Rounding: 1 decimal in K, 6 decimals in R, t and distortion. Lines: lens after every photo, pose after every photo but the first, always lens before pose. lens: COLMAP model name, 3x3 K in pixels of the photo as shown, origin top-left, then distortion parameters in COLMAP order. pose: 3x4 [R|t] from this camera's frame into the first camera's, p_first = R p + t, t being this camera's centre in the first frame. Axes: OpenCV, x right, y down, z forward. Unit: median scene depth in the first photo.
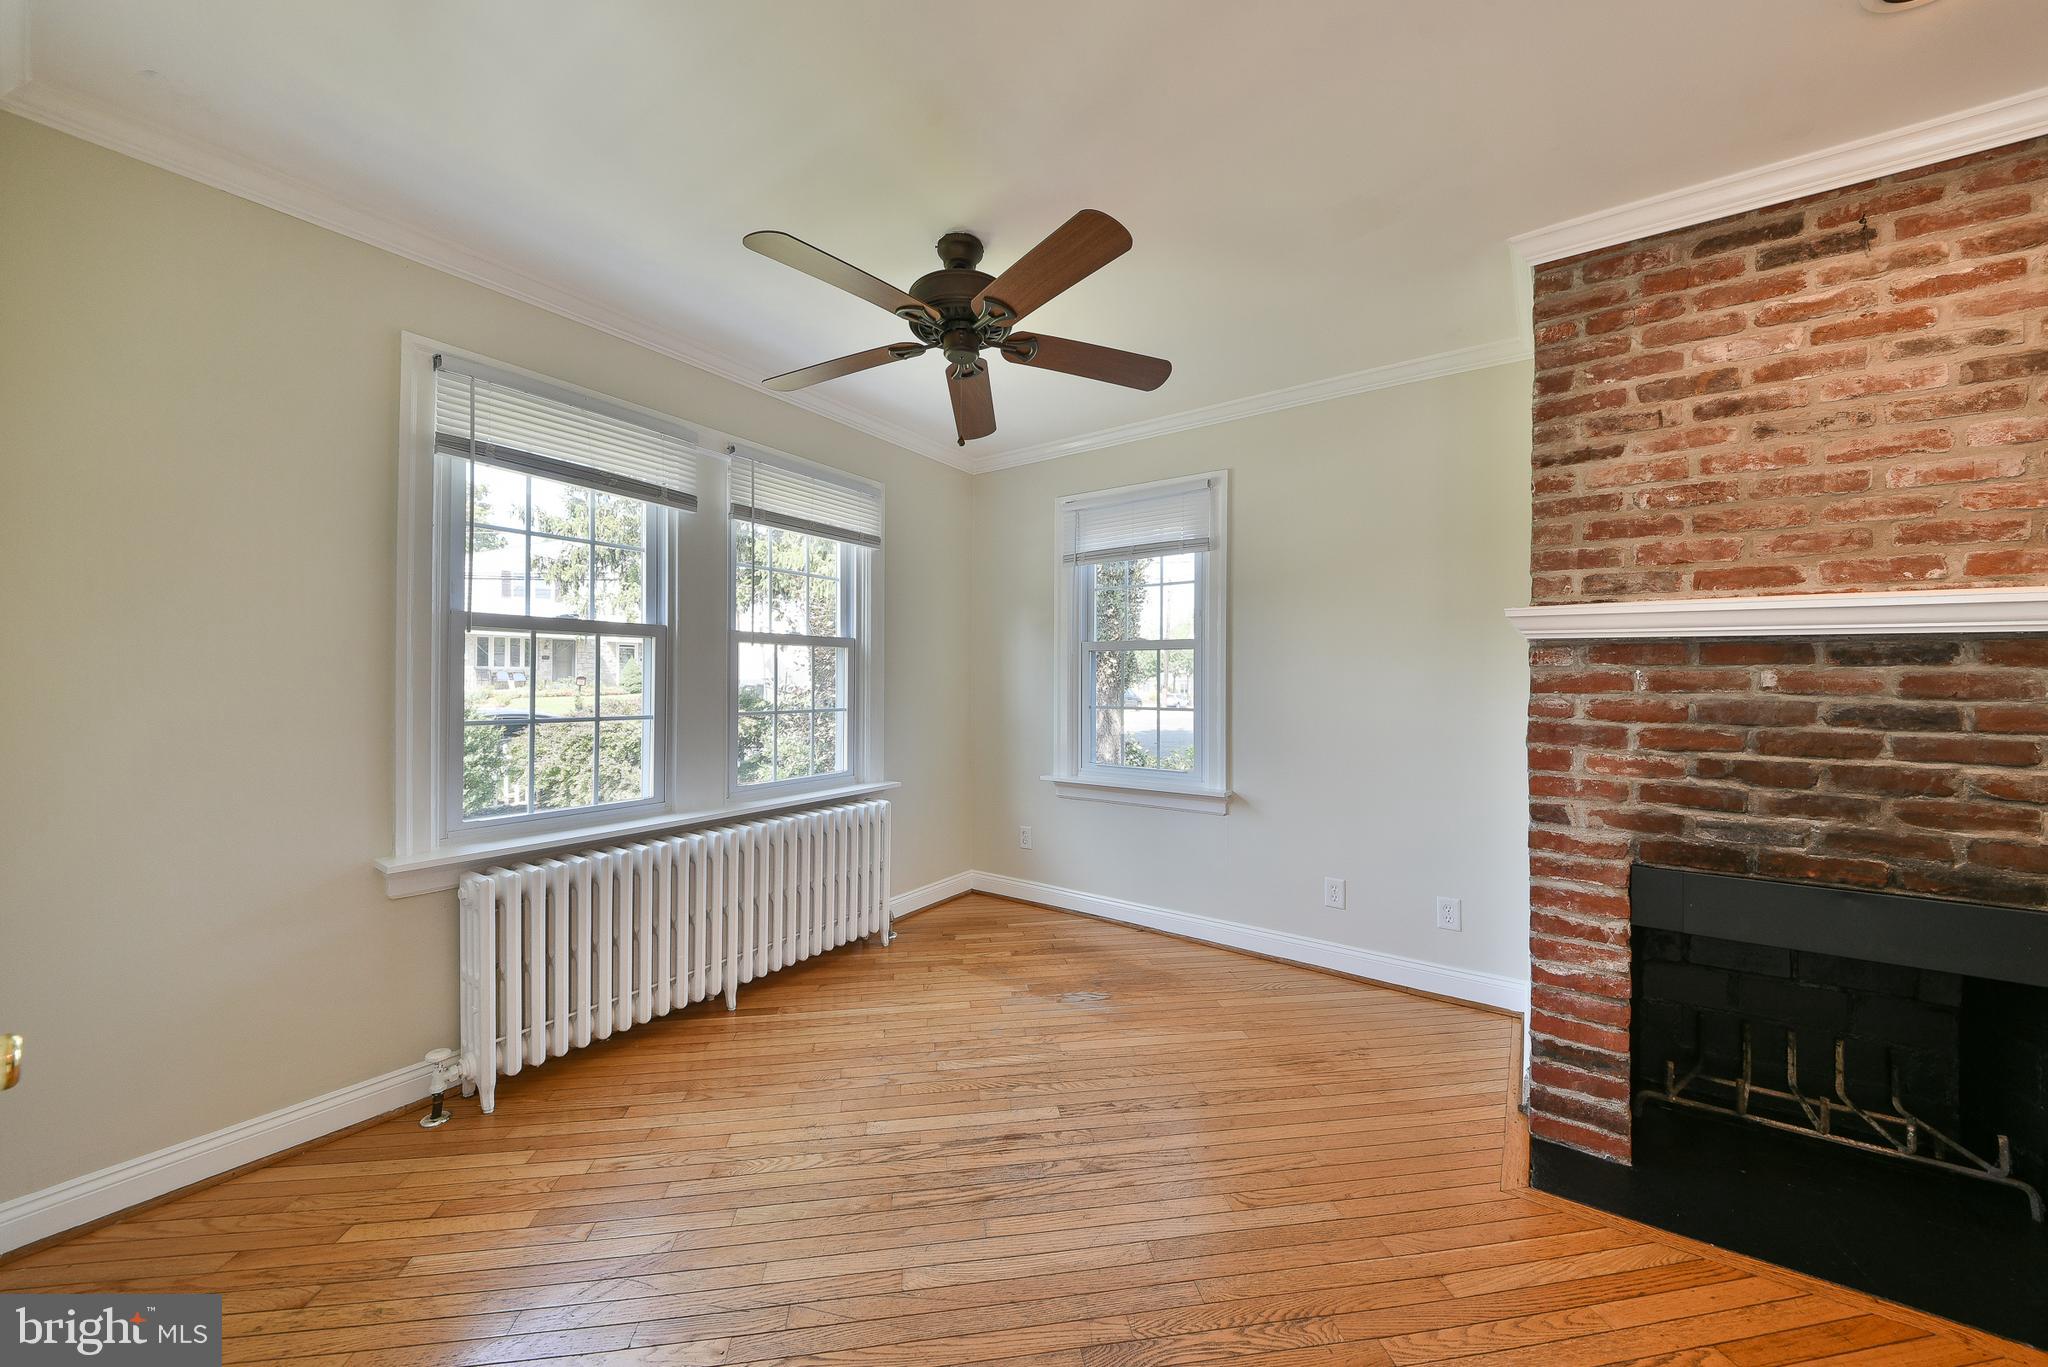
lens RADIAL K [[721.0, 0, 1019.4], [0, 721.0, 673.9], [0, 0, 1]] dist [0.004902, -0.005923]
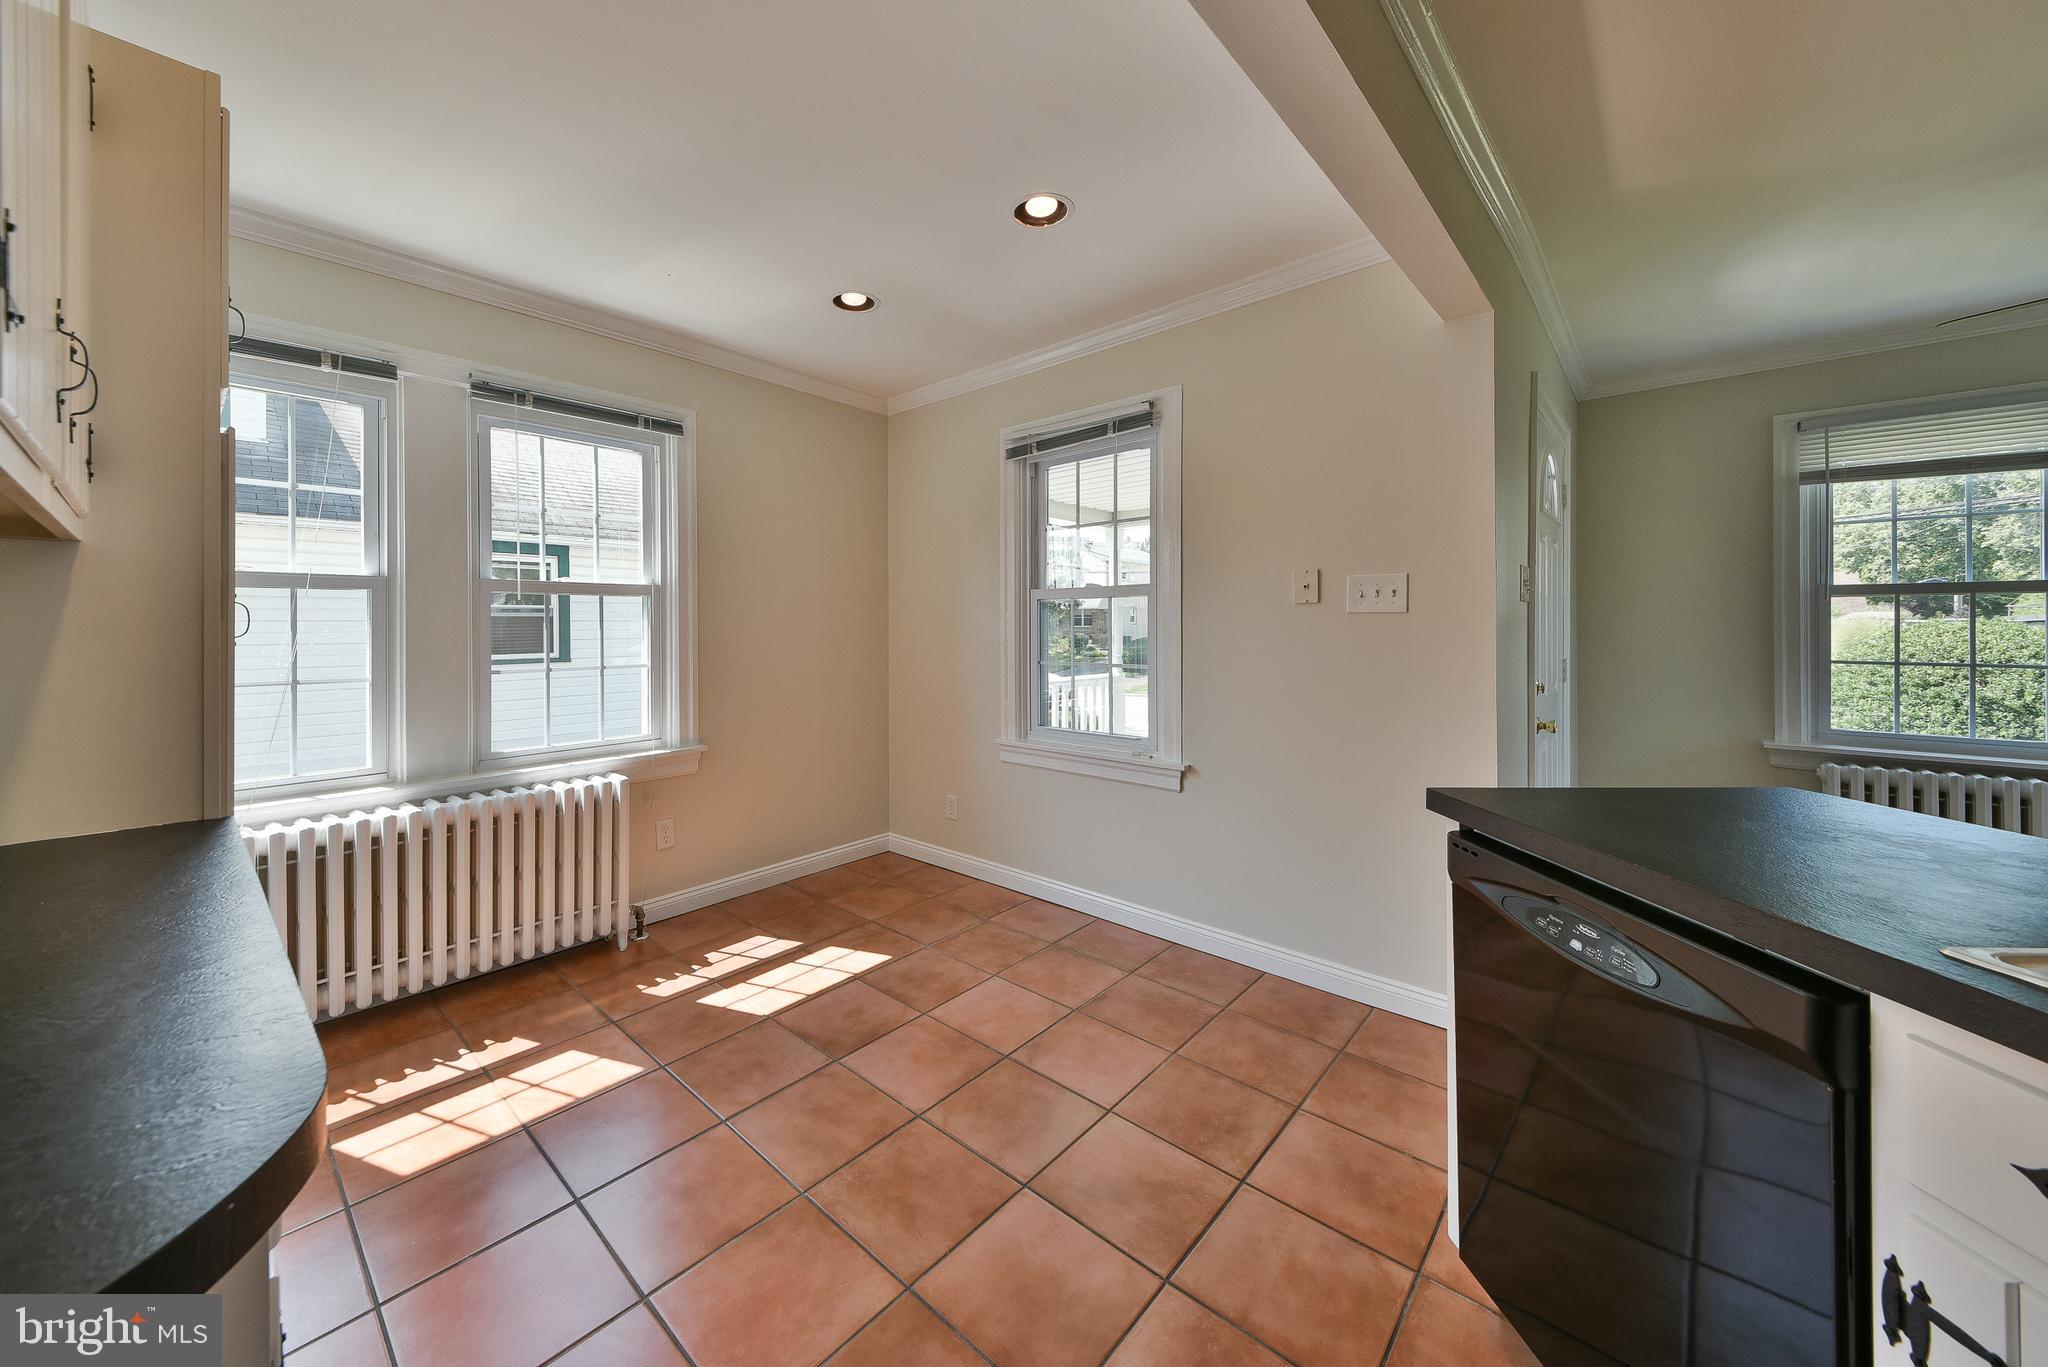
lens RADIAL K [[721.0, 0, 980.3], [0, 721.0, 631.9], [0, 0, 1]] dist [0.004902, -0.005923]
pose [[-0.150566, 0.003152, -0.988595, 1.115302], [0.010892, 0.999940, 0.001530, -0.015729], [0.988540, -0.010537, -0.150591, -0.575788]]
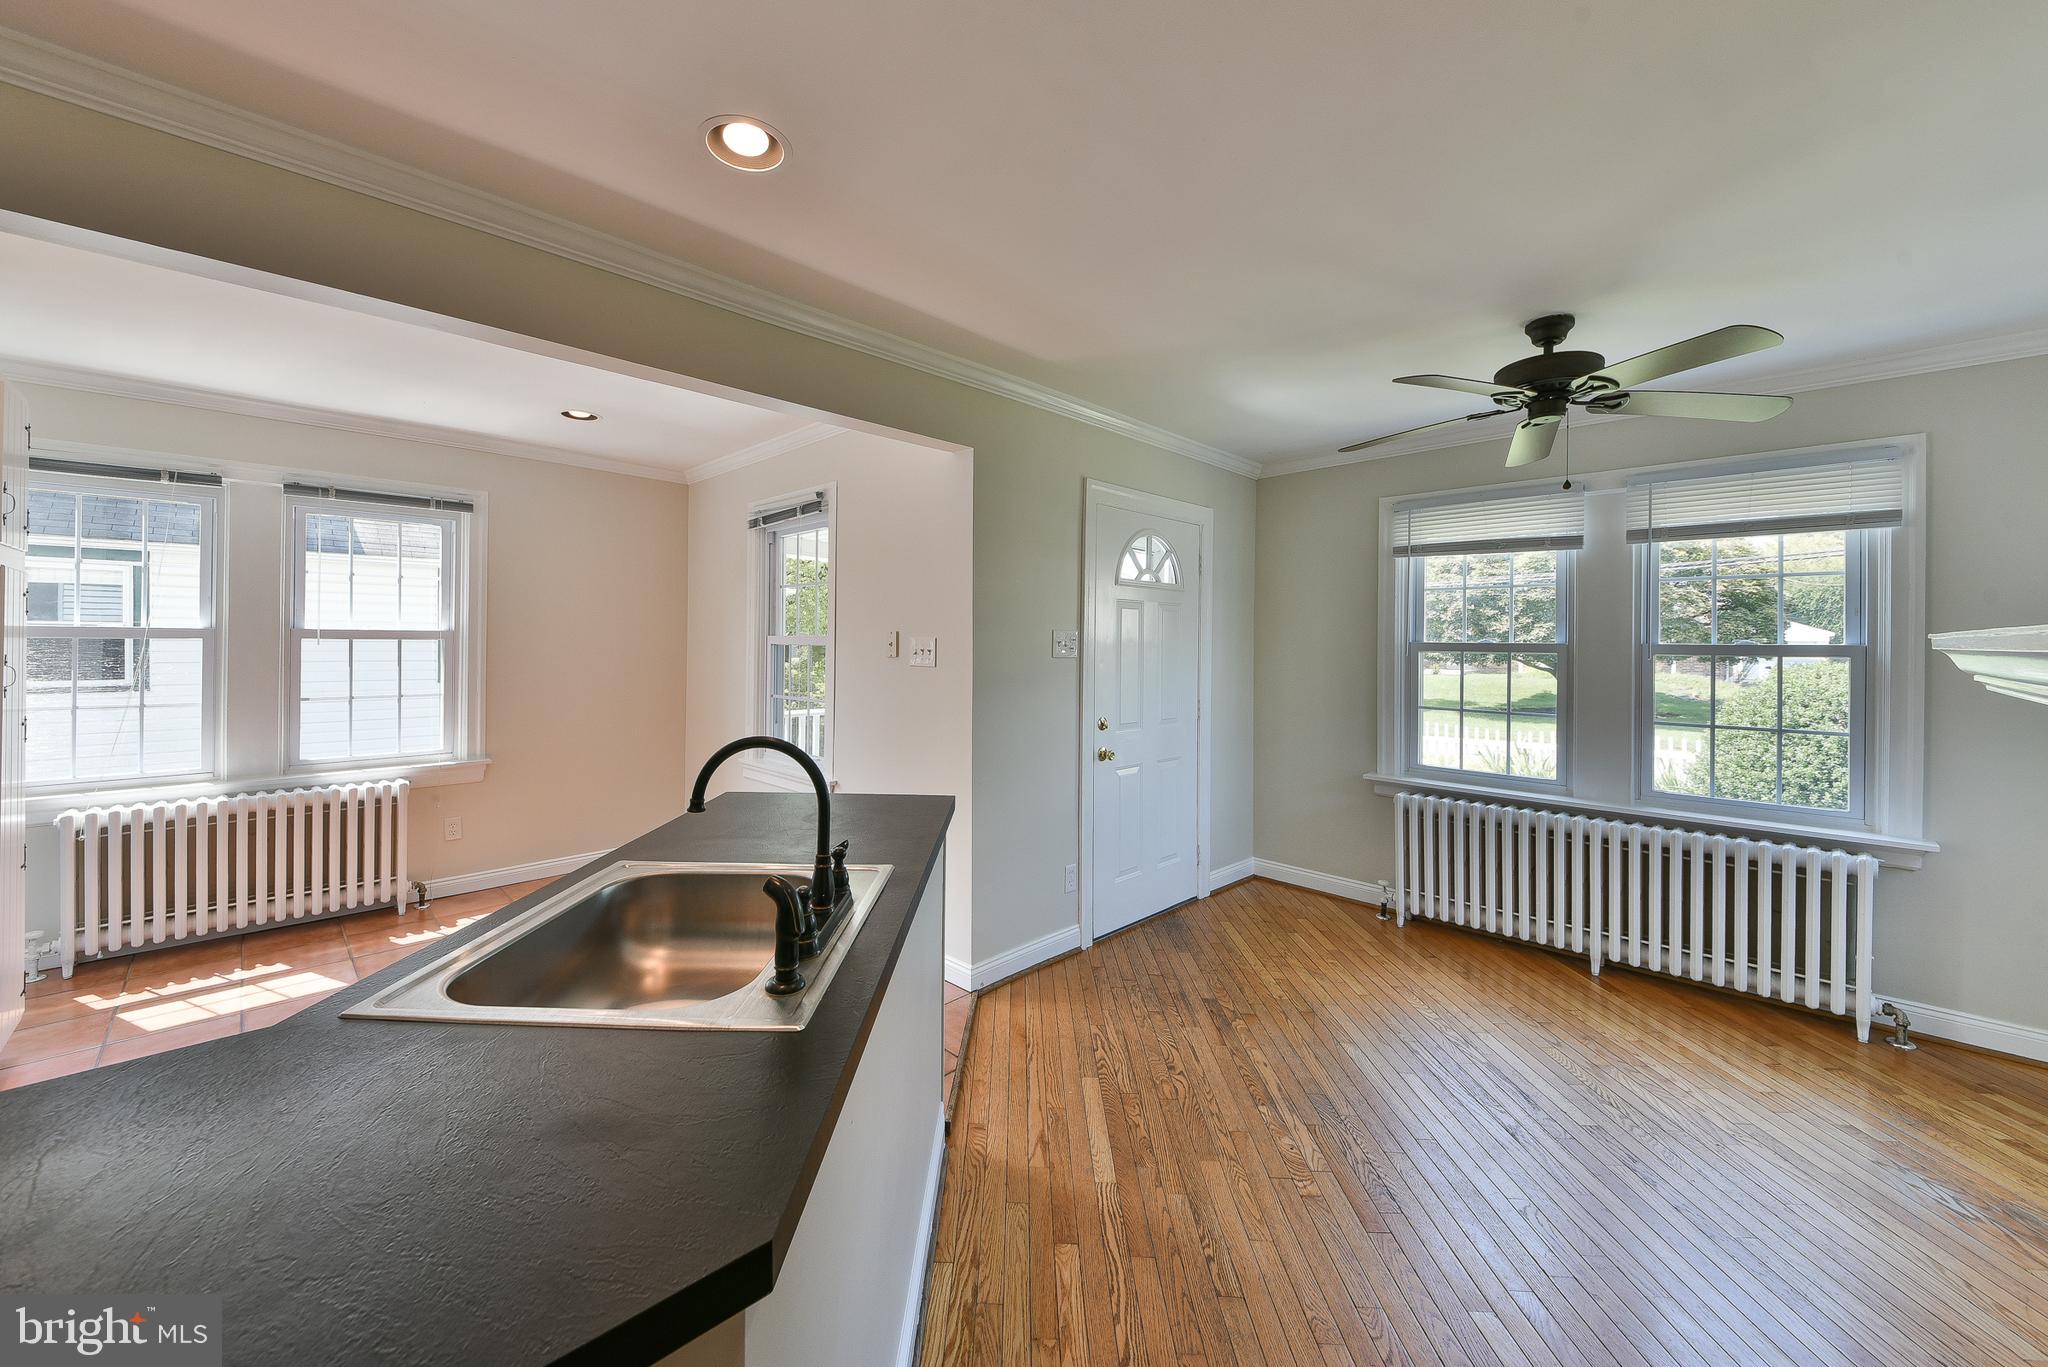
lens RADIAL K [[750.7, 0, 988.1], [0, 750.7, 645.5], [0, 0, 1]] dist [-0.012639, -0.002432]
pose [[-0.186497, -0.008717, -0.982417, 1.418142], [-0.003214, 0.999961, -0.008263, -0.074431], [0.982450, 0.001616, -0.186517, 0.384352]]
